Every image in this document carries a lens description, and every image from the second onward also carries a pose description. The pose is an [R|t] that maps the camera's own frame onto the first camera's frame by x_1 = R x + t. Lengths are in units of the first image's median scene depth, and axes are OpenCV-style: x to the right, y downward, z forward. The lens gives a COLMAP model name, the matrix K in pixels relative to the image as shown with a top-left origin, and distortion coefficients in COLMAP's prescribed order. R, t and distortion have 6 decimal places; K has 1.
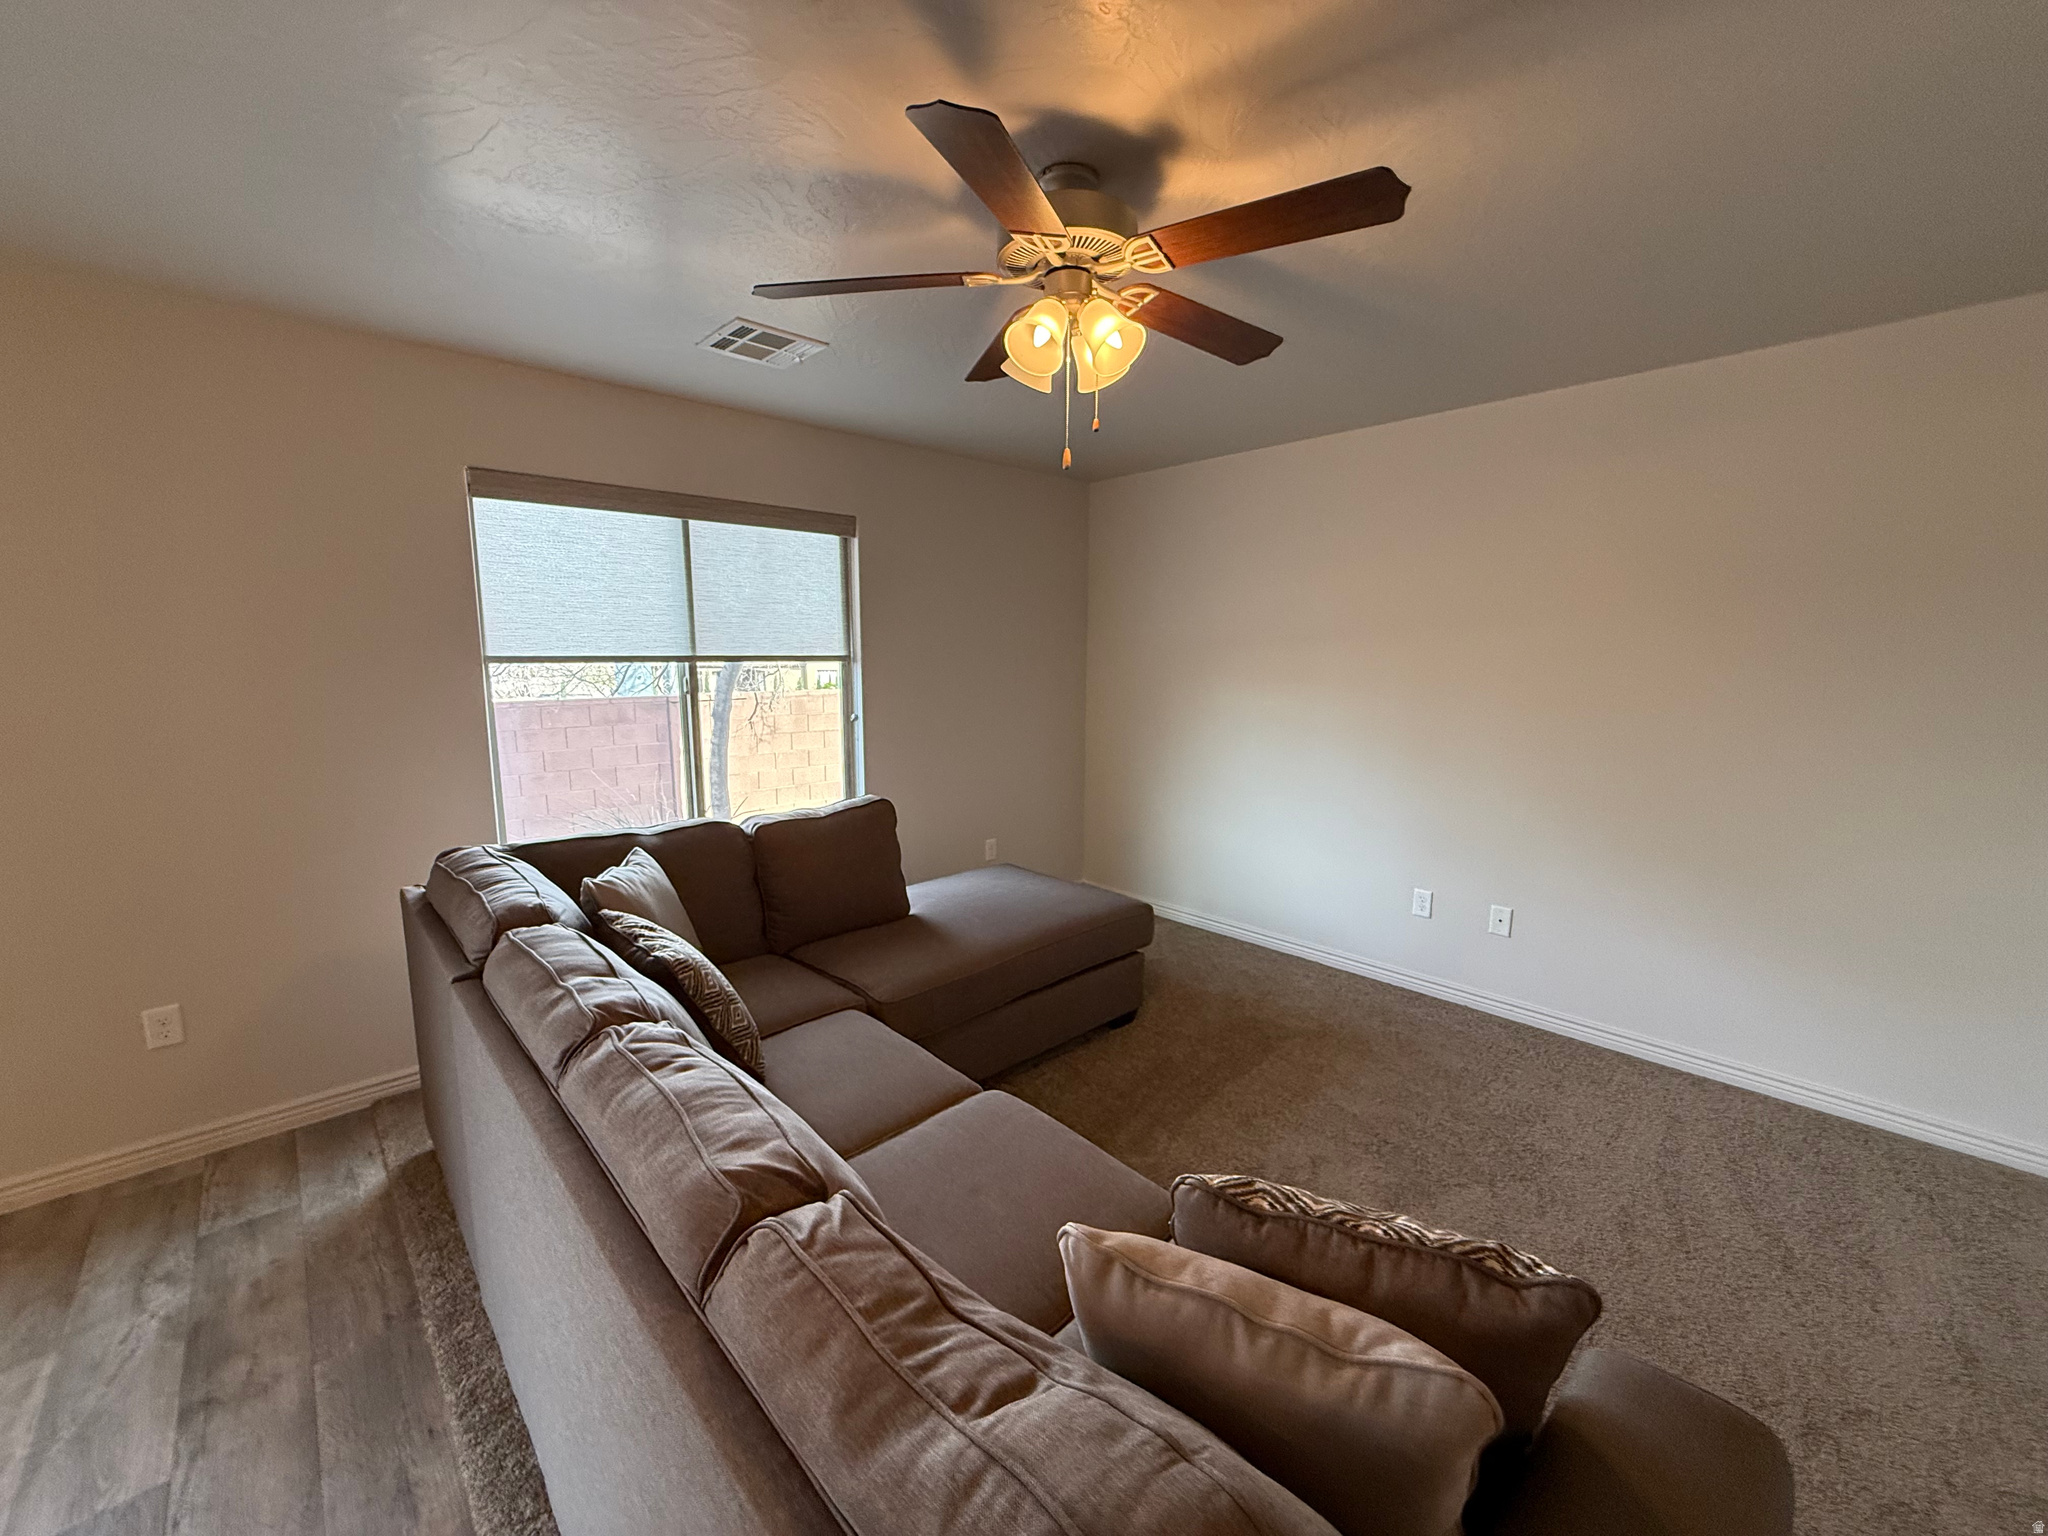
lens RADIAL K [[812.9, 0, 1021.1], [0, 812.9, 766.5], [0, 0, 1]] dist [0.012794, 0.000093]
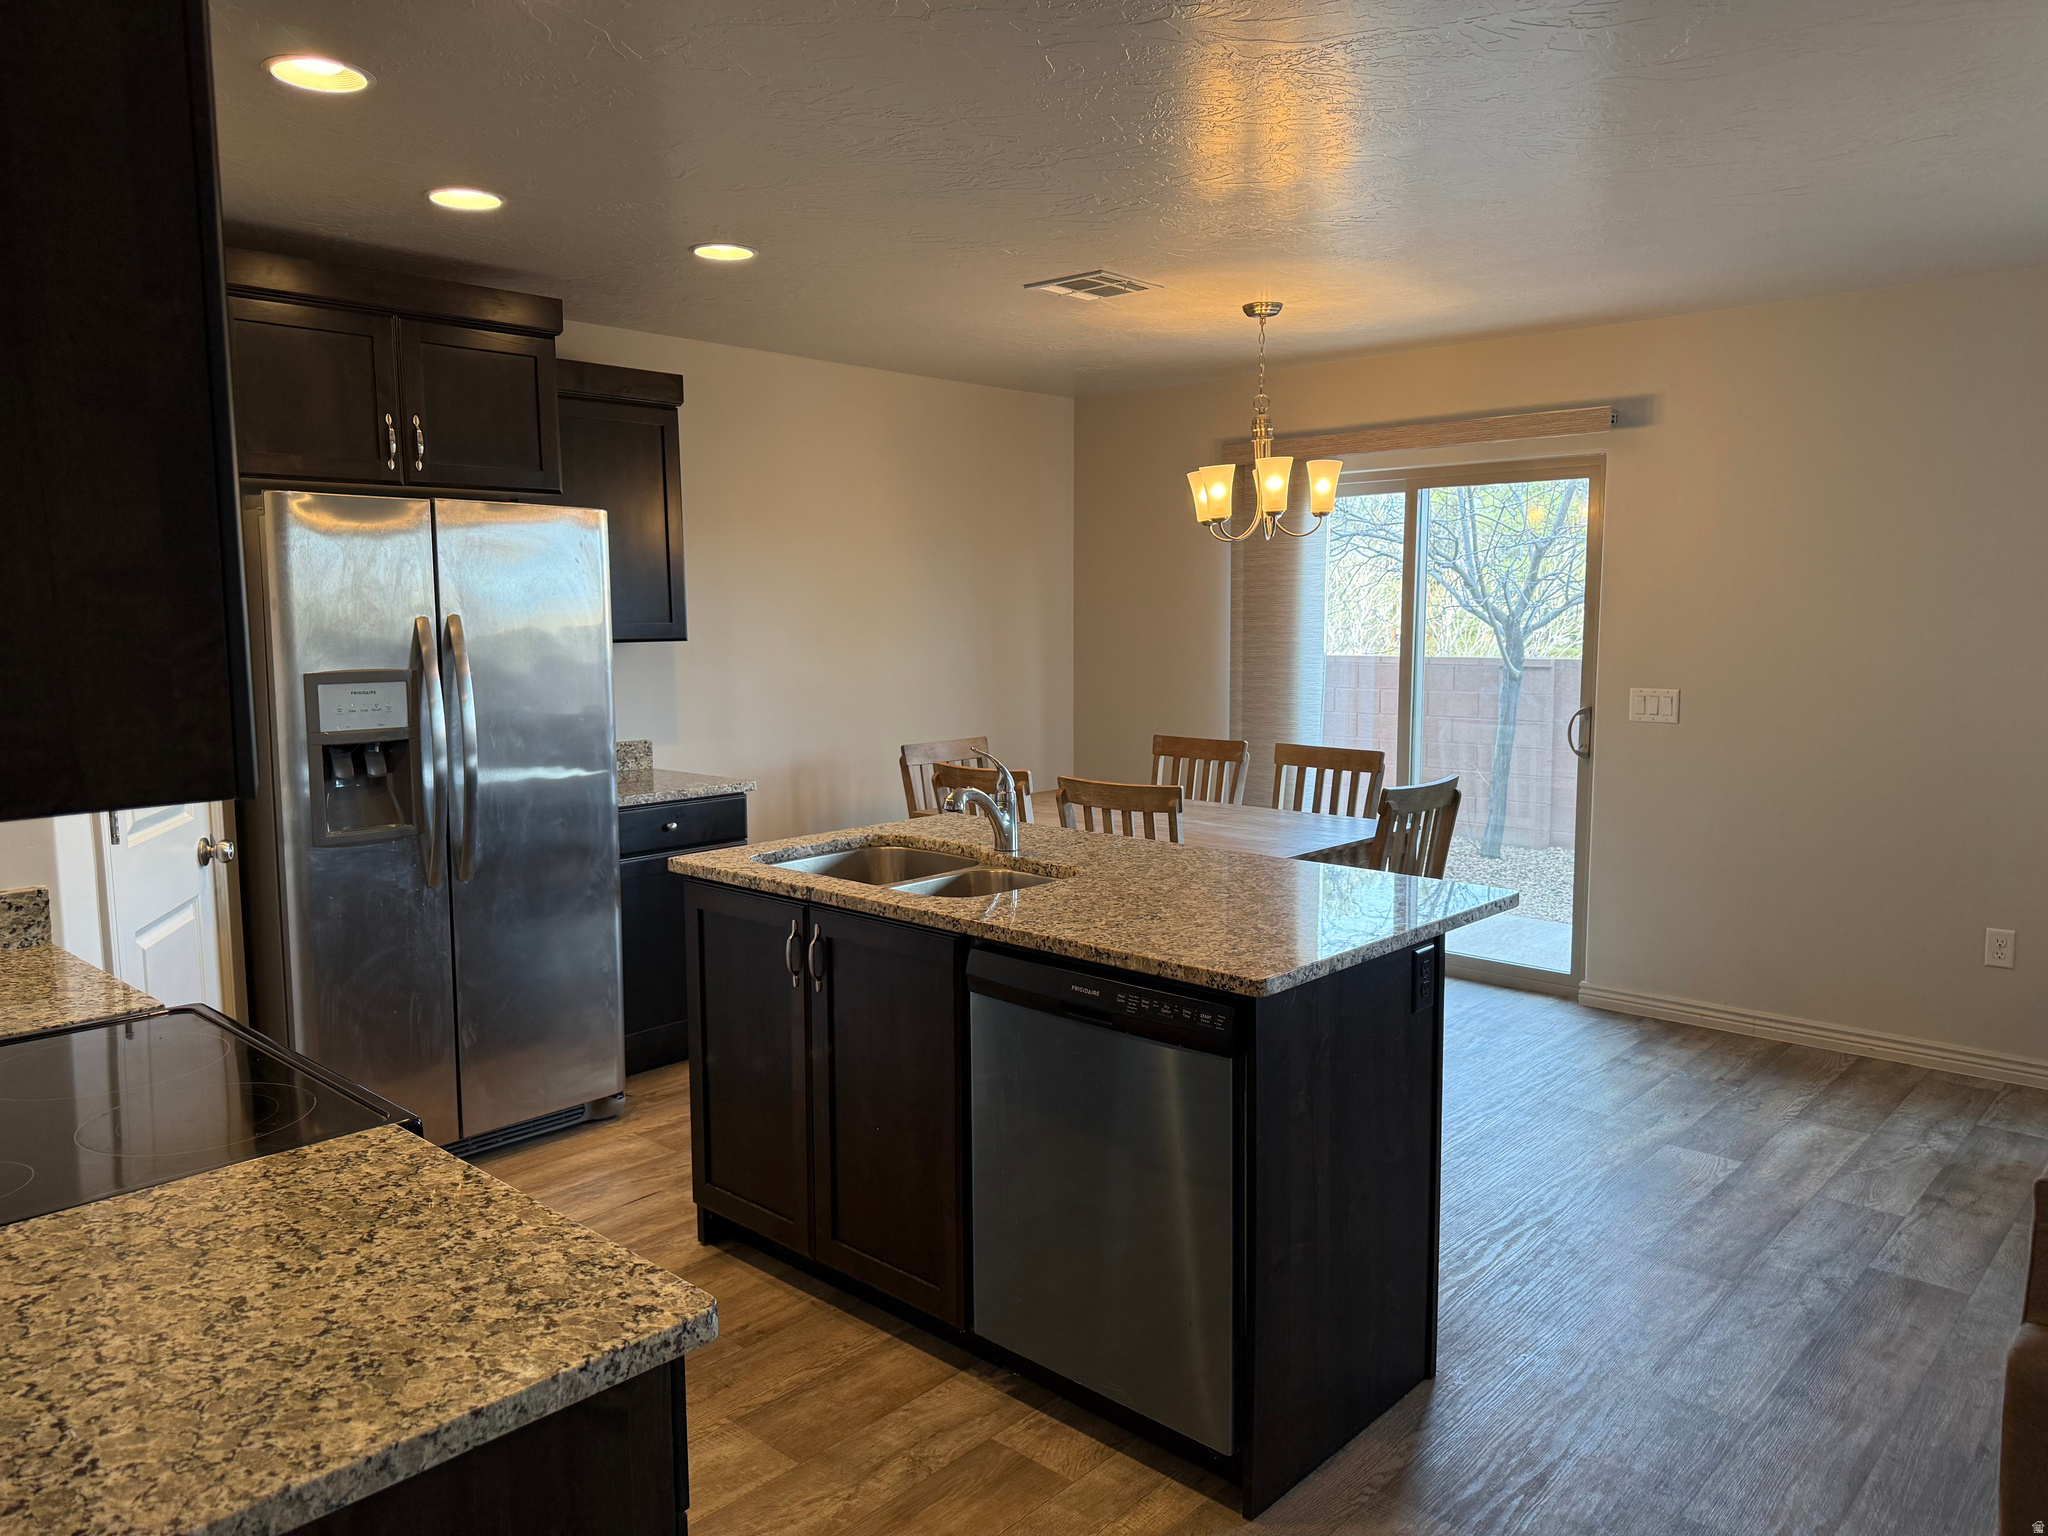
lens RADIAL K [[1442.6, 0, 1023.6], [0, 1442.6, 759.4], [0, 0, 1]] dist [0.008951, 0.000760]
pose [[0.079610, 0.109332, -0.990812, 0.810036], [-0.132813, 0.986268, 0.098160, 0.079869], [0.987939, 0.123778, 0.093037, -0.521398]]
